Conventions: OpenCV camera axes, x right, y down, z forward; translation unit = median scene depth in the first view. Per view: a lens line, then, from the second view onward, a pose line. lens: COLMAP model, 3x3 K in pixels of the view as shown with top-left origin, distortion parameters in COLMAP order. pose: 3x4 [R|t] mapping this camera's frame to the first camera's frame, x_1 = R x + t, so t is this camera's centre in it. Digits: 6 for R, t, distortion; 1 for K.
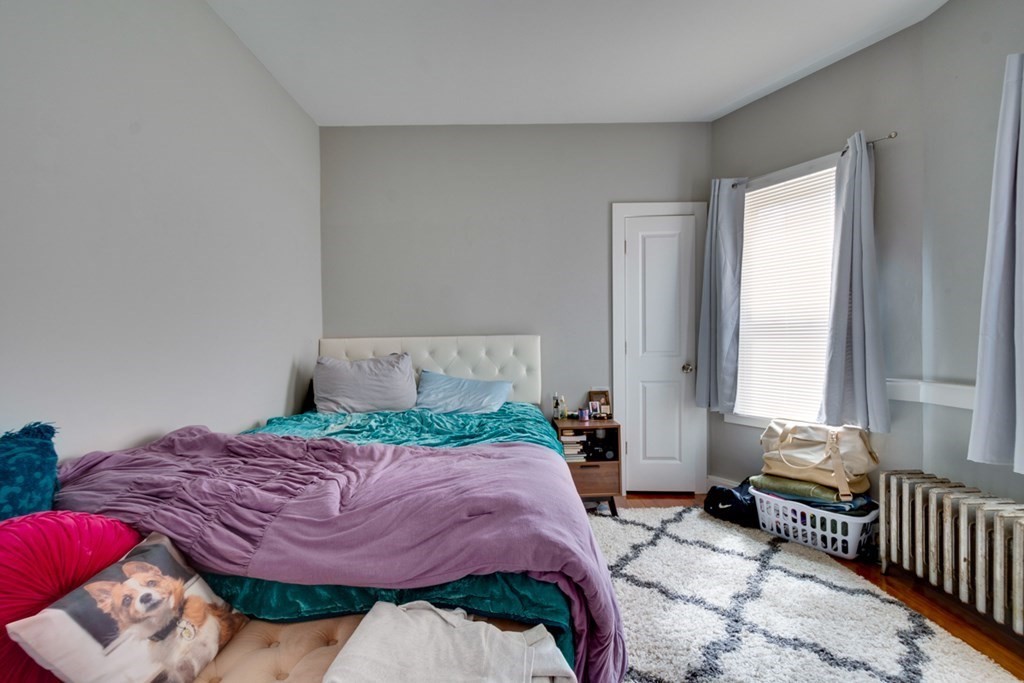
lens RADIAL K [[451.9, 0, 515.7], [0, 451.9, 350.0], [0, 0, 1]] dist [0.001062, 0.000621]
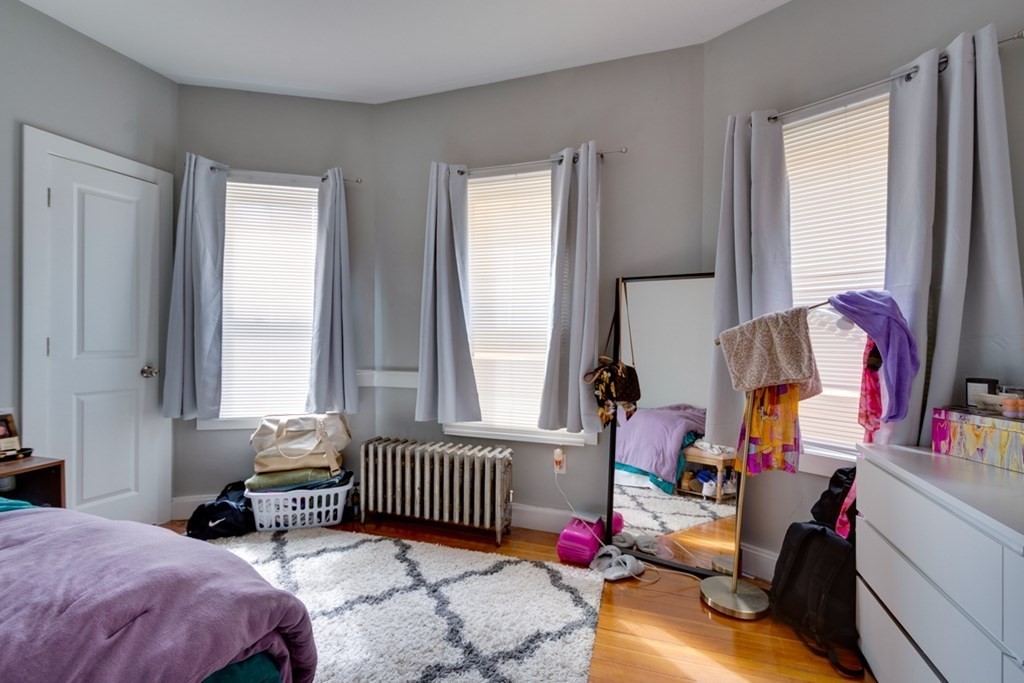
lens RADIAL K [[458.8, 0, 512.0], [0, 458.8, 341.5], [0, 0, 1]] dist [-0.000248, -0.000321]
pose [[0.313514, 0.011428, 0.949515, -0.252079], [0.009817, 0.999835, -0.015275, 0.007173], [-0.949533, 0.014110, 0.313350, 0.174093]]
